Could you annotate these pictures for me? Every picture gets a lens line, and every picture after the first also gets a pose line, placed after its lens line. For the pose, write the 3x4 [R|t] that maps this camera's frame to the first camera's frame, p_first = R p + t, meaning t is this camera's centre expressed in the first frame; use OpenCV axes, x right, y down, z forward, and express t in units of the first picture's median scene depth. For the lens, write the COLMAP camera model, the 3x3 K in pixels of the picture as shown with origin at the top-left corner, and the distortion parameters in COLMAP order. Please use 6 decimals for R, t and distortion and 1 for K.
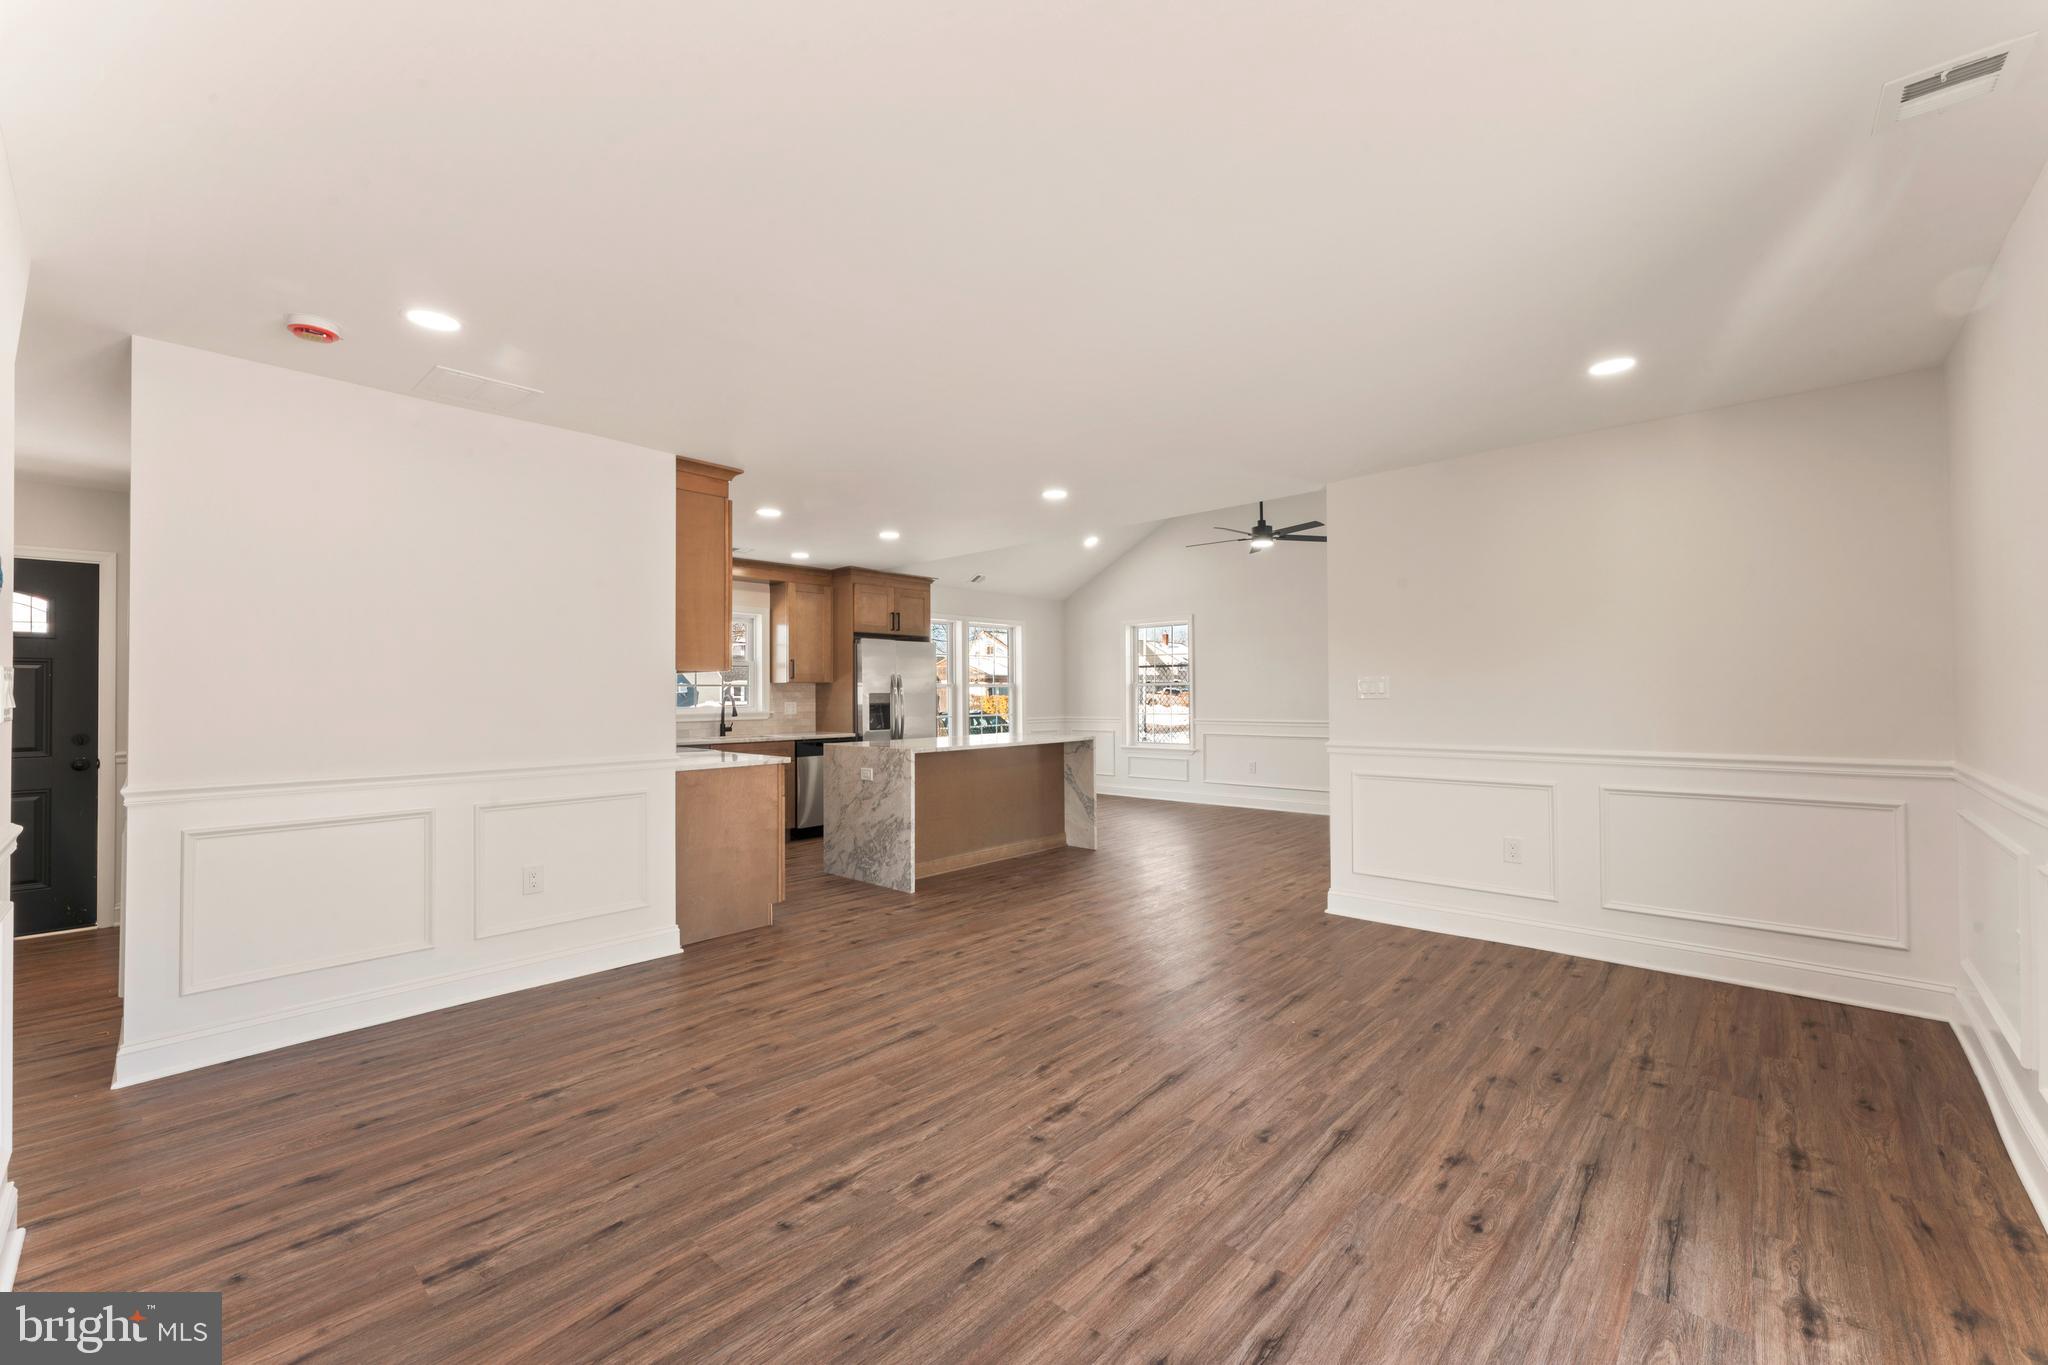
lens RADIAL K [[826.8, 0, 1031.7], [0, 826.8, 679.6], [0, 0, 1]] dist [-0.001589, -0.000485]
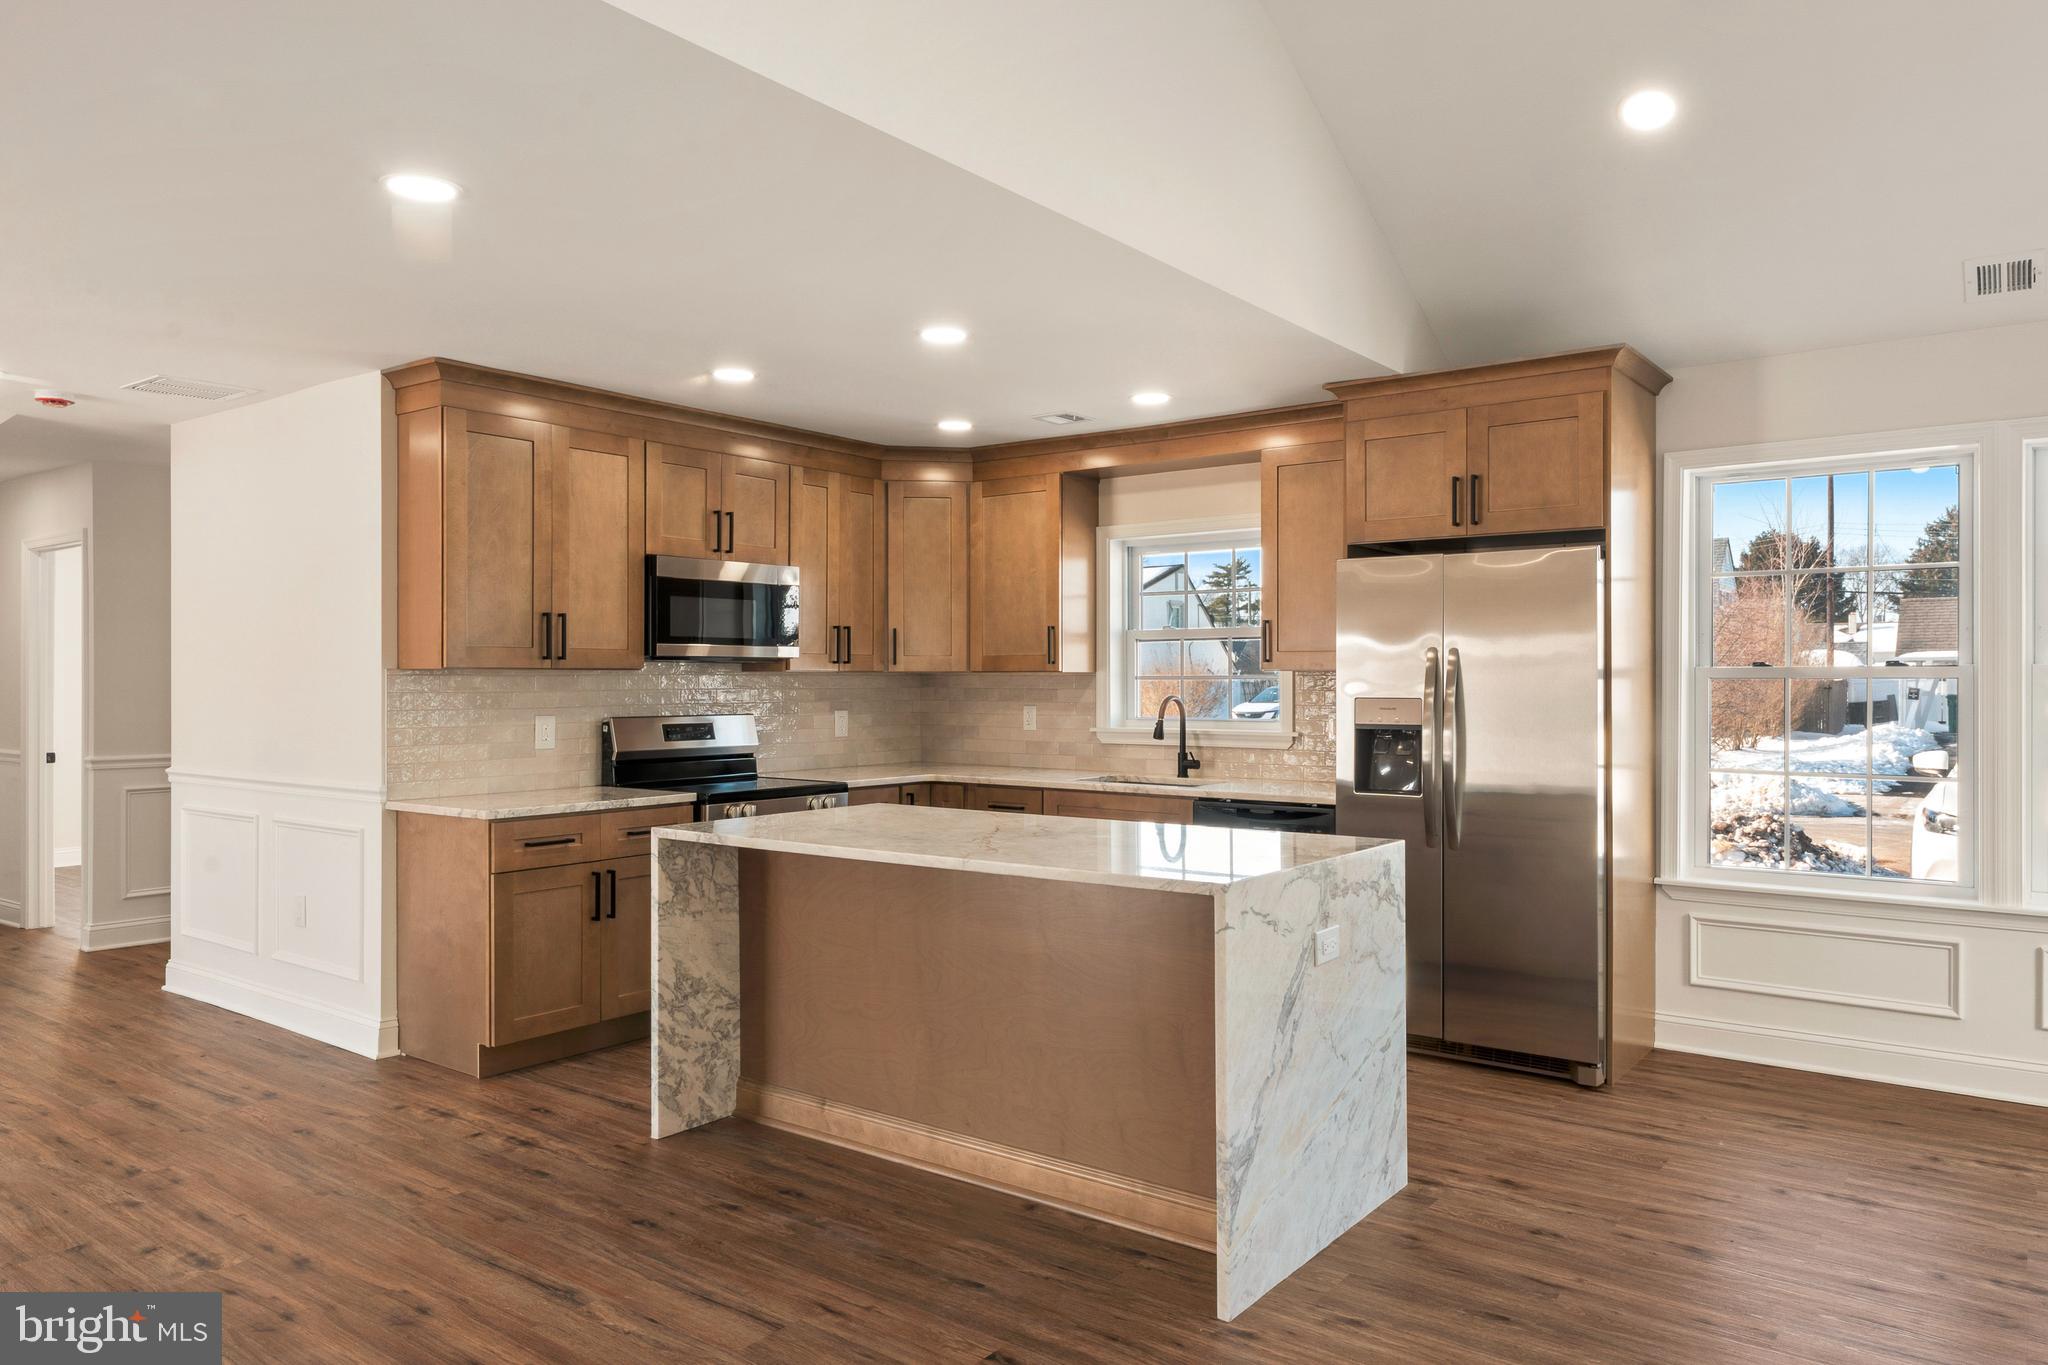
lens RADIAL K [[1367.3, 0, 1028.4], [0, 1367.3, 684.2], [0, 0, 1]] dist [-0.008133, 0.004138]
pose [[0.089757, 0.008863, -0.995924, 1.024282], [0.019041, 0.999762, 0.010613, 0.000200], [0.995782, -0.019916, 0.089567, 1.852679]]
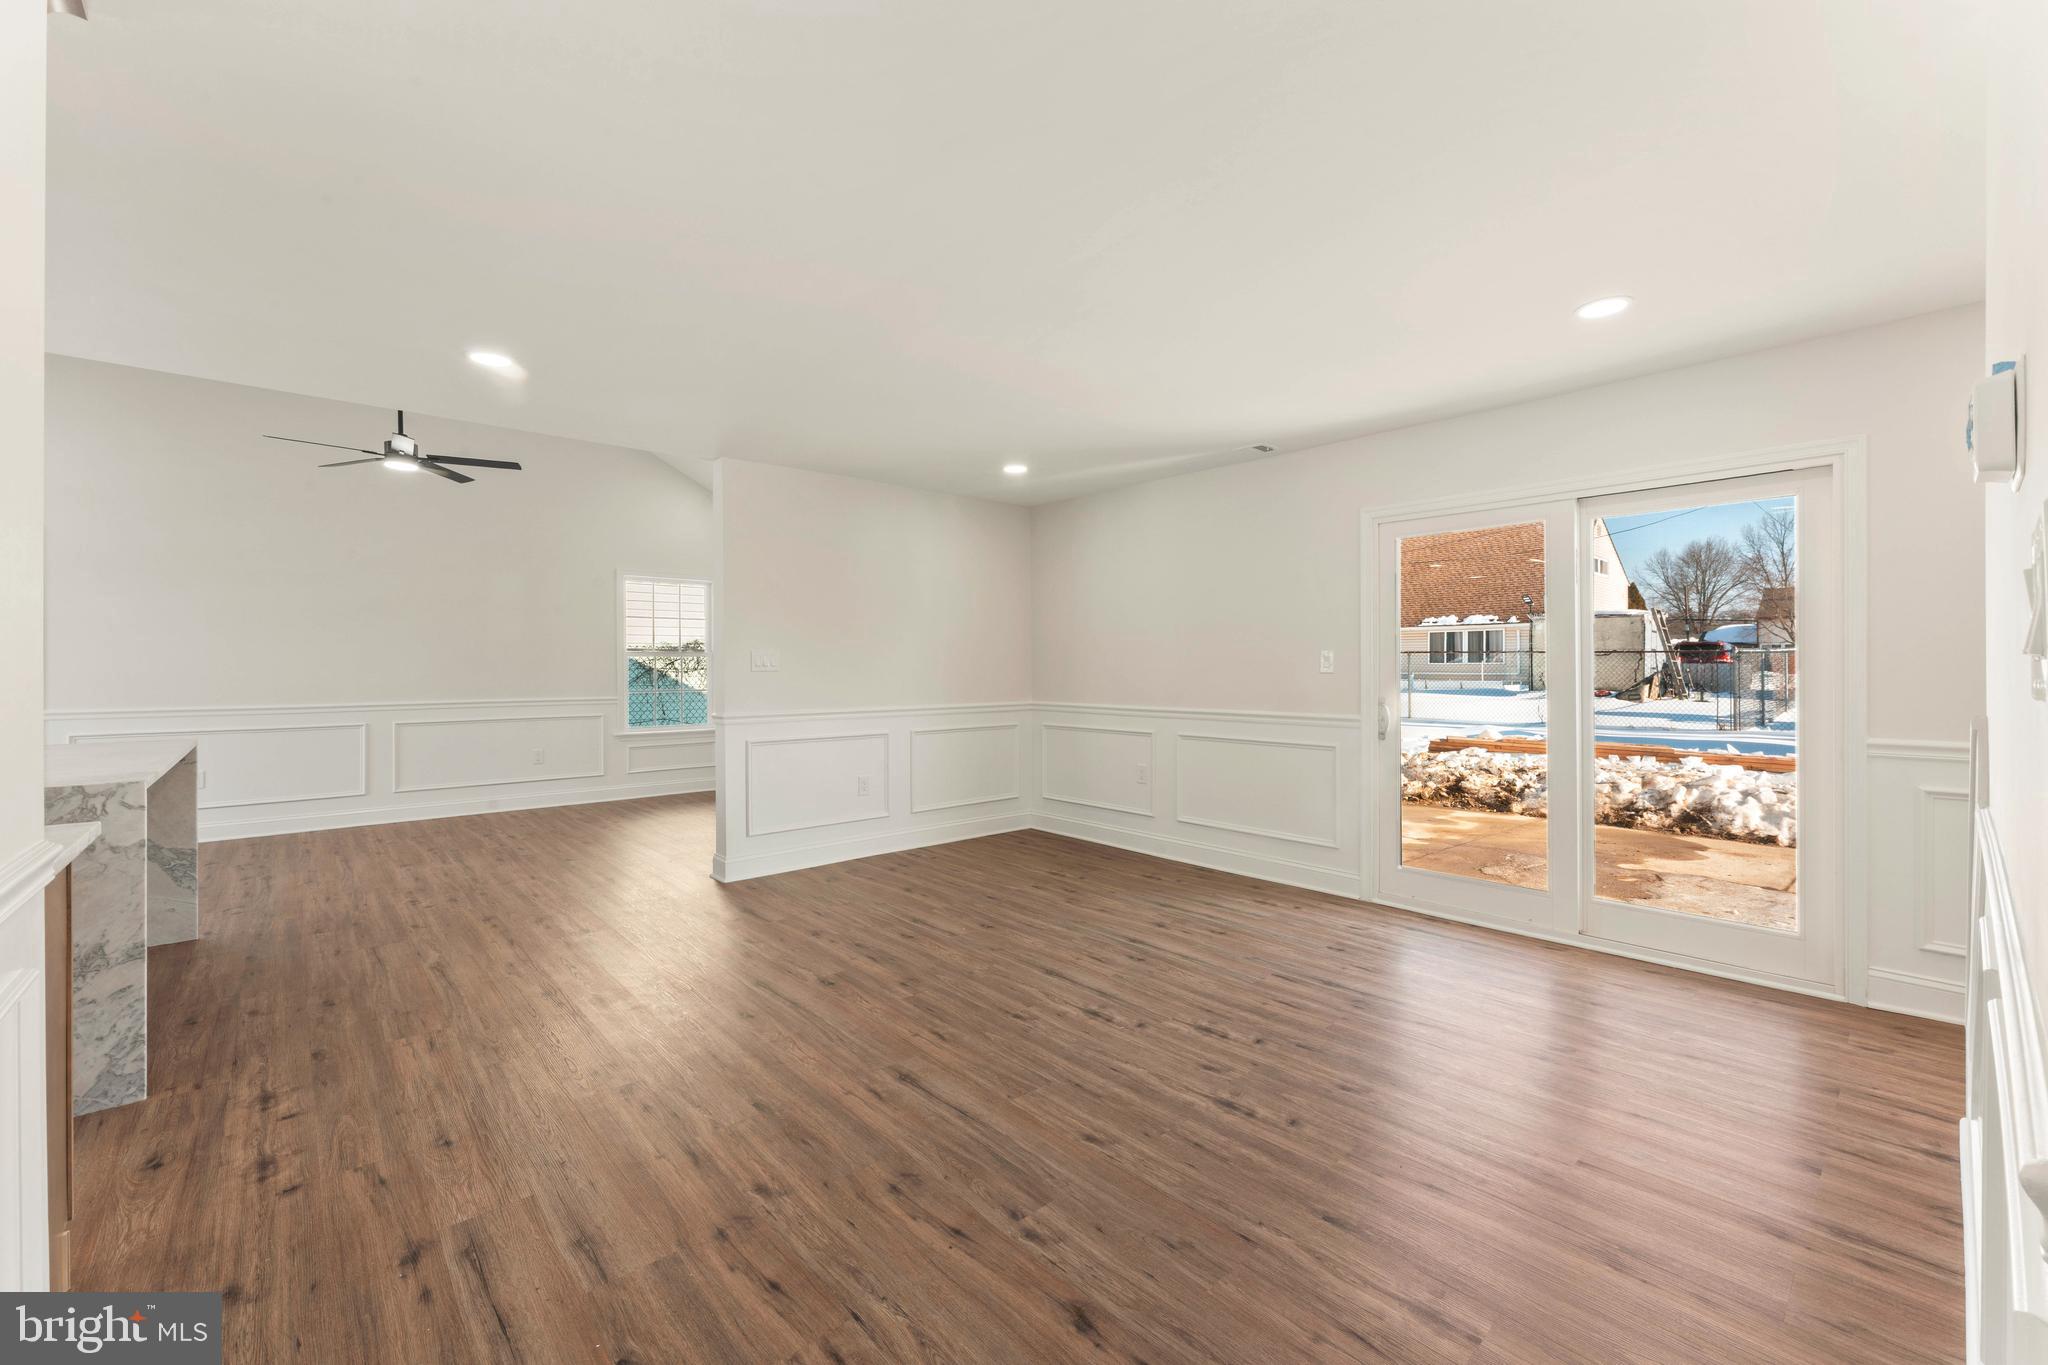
lens RADIAL K [[826.8, 0, 1040.0], [0, 826.8, 663.8], [0, 0, 1]] dist [-0.001589, -0.000485]
pose [[0.087834, 0.011059, 0.996074, -0.900220], [-0.017159, 0.999807, -0.009587, 0.023272], [-0.995987, -0.016249, 0.088007, 0.763353]]
